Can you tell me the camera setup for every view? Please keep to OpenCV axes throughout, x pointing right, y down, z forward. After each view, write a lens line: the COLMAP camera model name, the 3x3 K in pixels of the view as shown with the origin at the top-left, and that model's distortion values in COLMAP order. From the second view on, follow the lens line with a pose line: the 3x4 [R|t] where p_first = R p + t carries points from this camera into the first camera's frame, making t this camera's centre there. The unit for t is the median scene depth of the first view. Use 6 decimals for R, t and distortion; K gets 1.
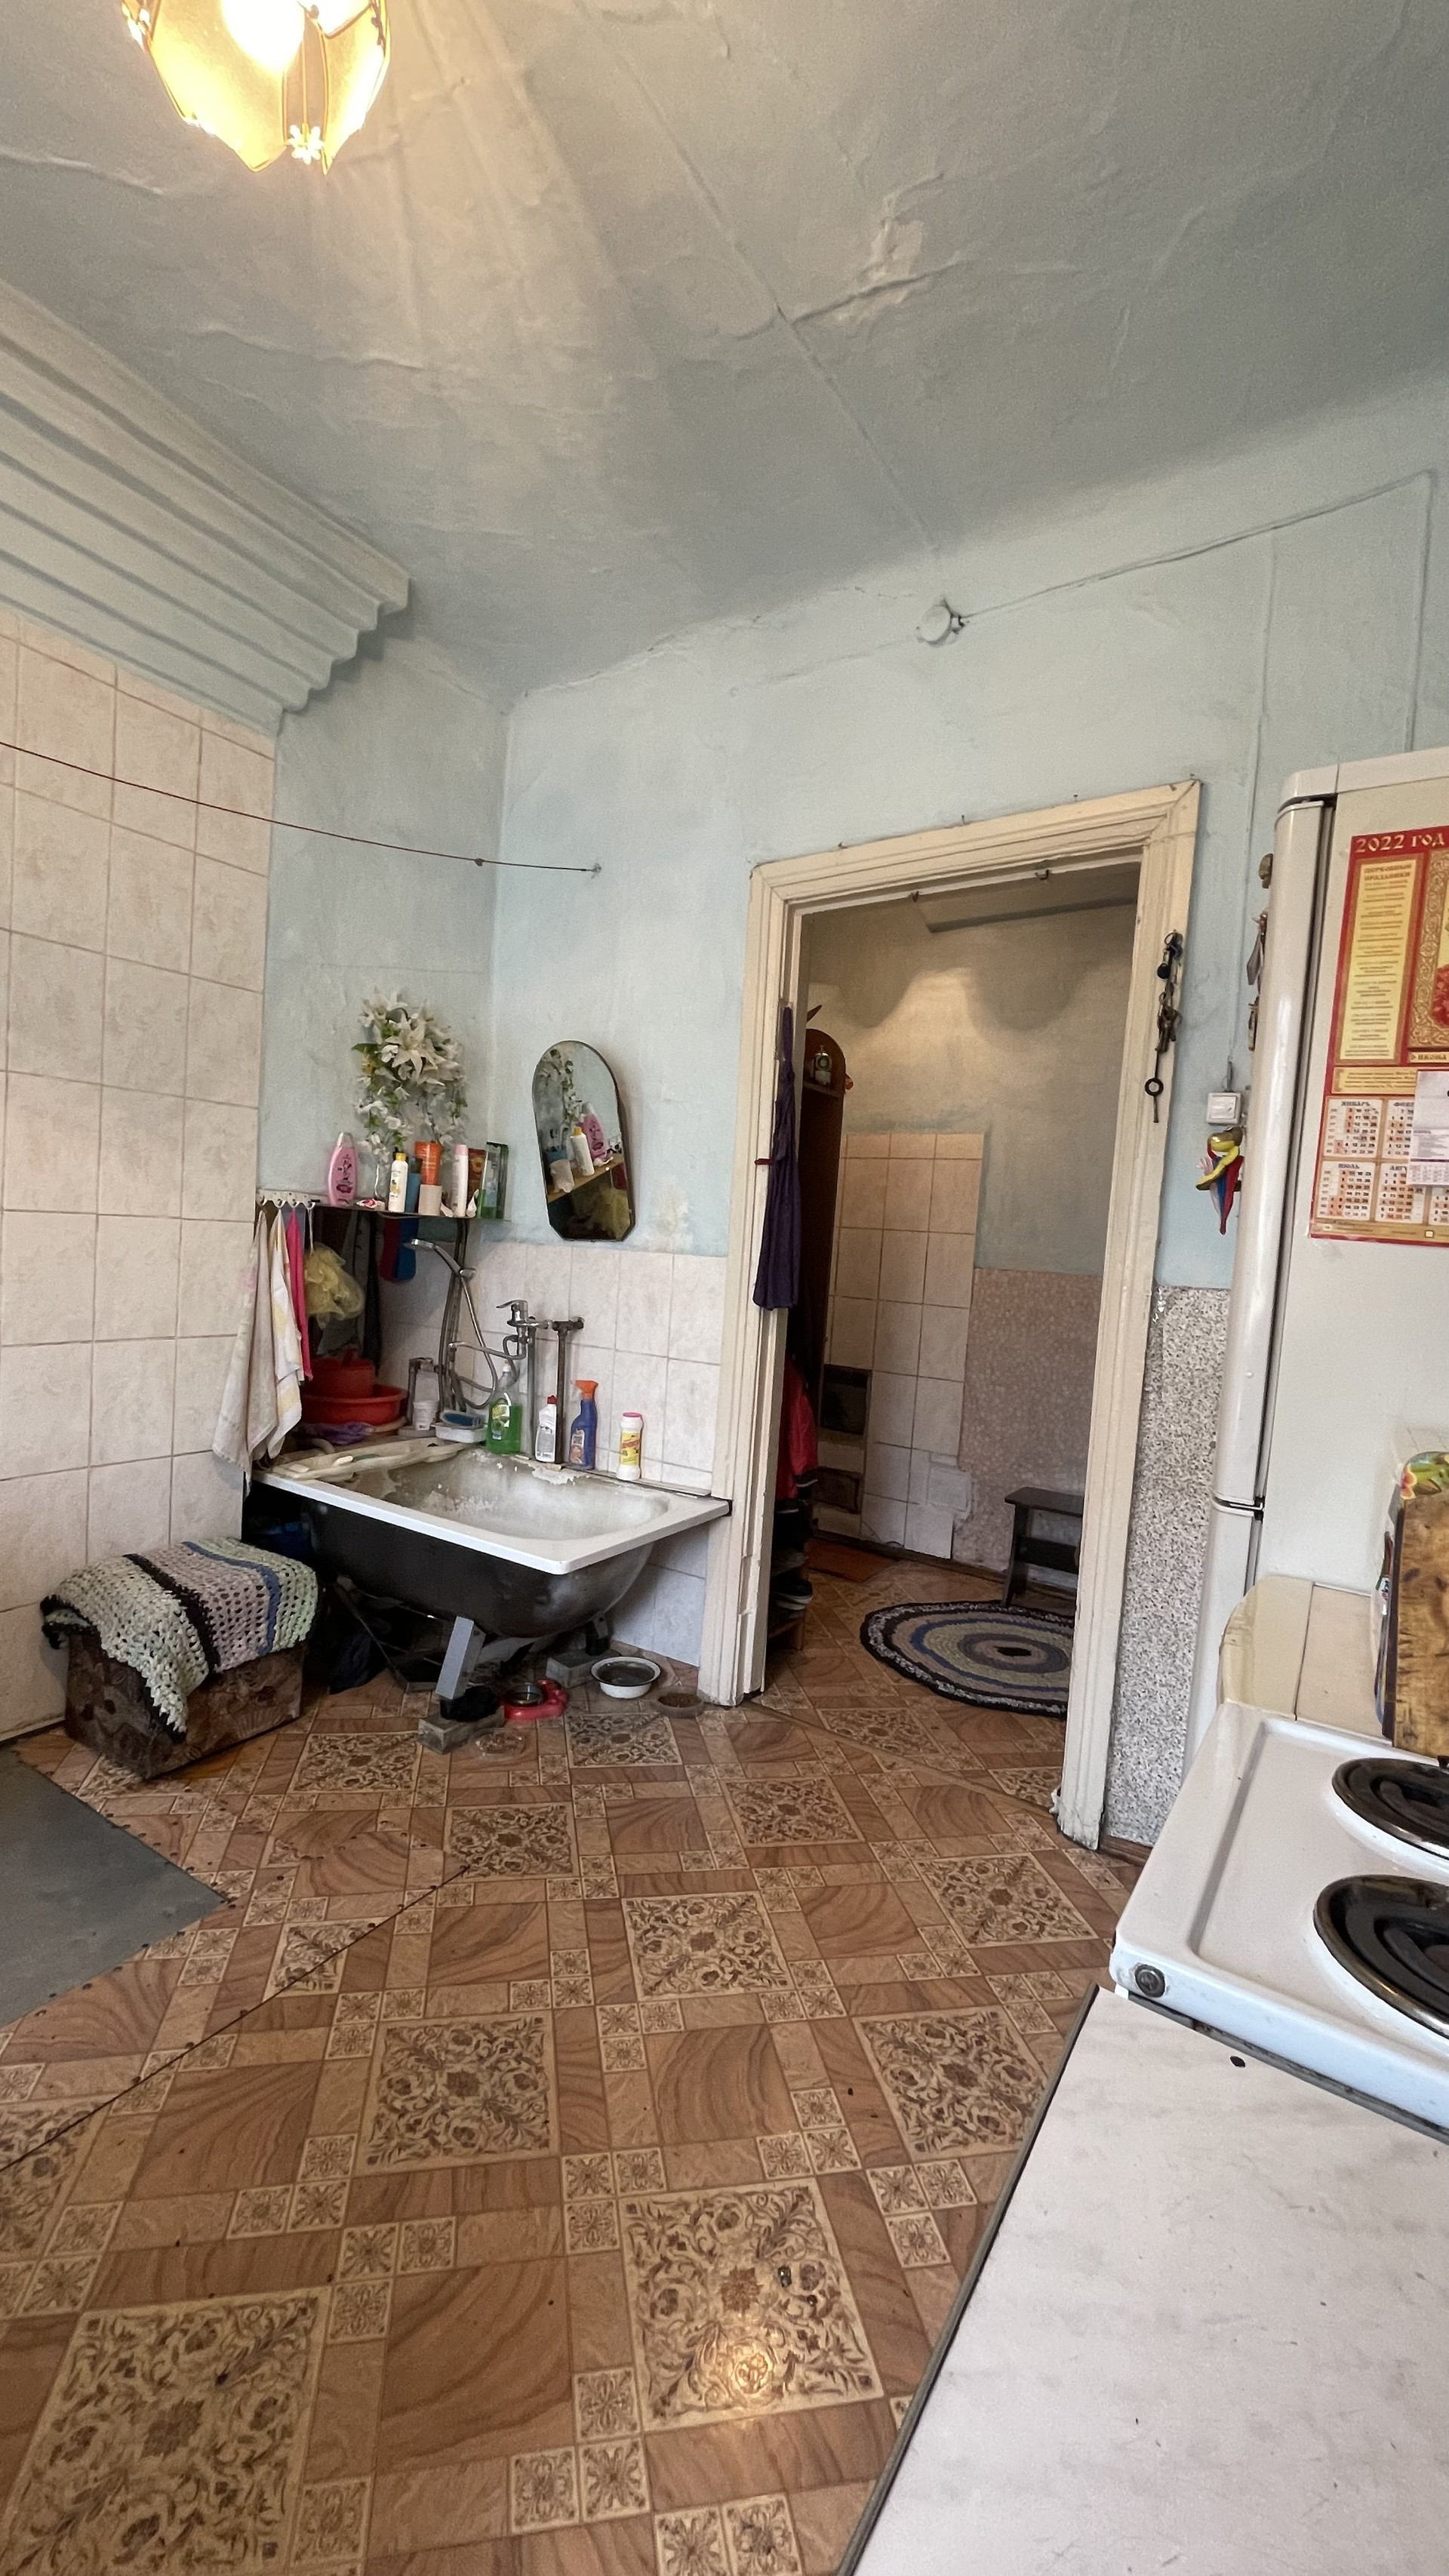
lens RADIAL K [[1030.8, 0, 716.8], [0, 1030.8, 1291.6], [0, 0, 1]] dist [0.005390, -0.002826]
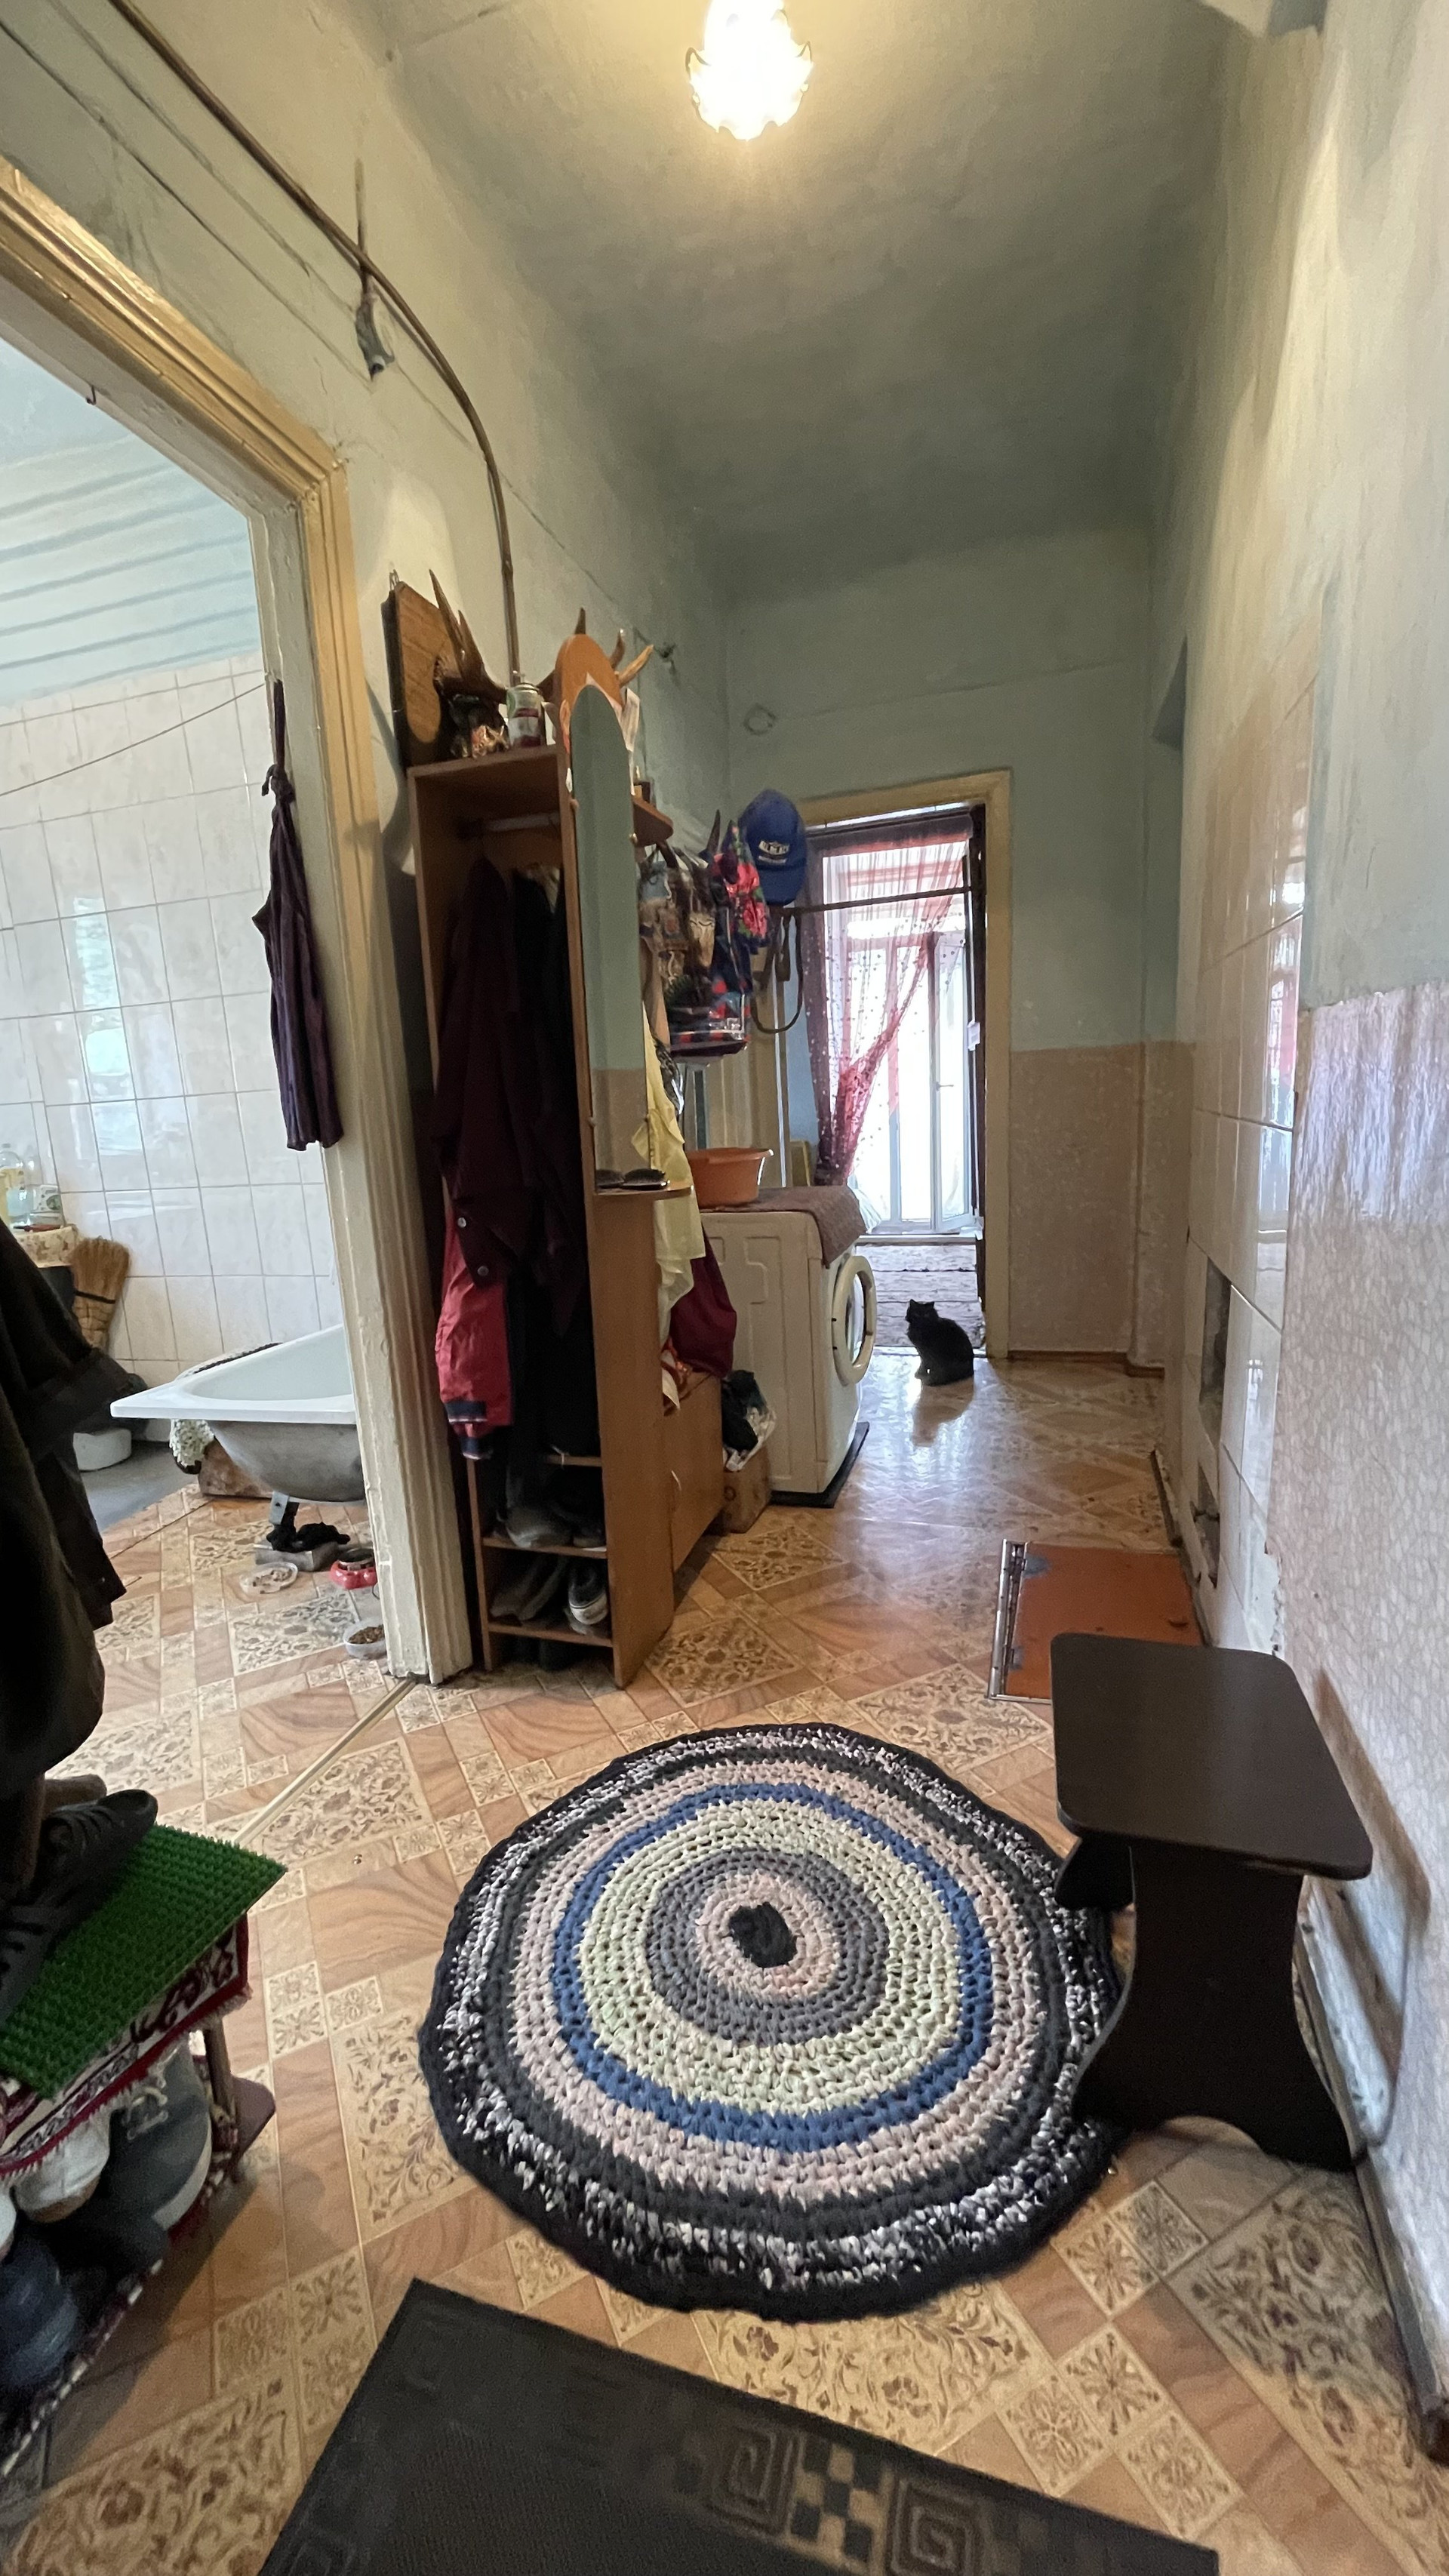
lens RADIAL K [[1030.8, 0, 720.0], [0, 1030.8, 1295.3], [0, 0, 1]] dist [0.005390, -0.002826]
pose [[0.295894, 0.103469, -0.949600, 0.648866], [0.016453, 0.993417, 0.113370, 0.031457], [0.955079, -0.049169, 0.292244, 0.845277]]
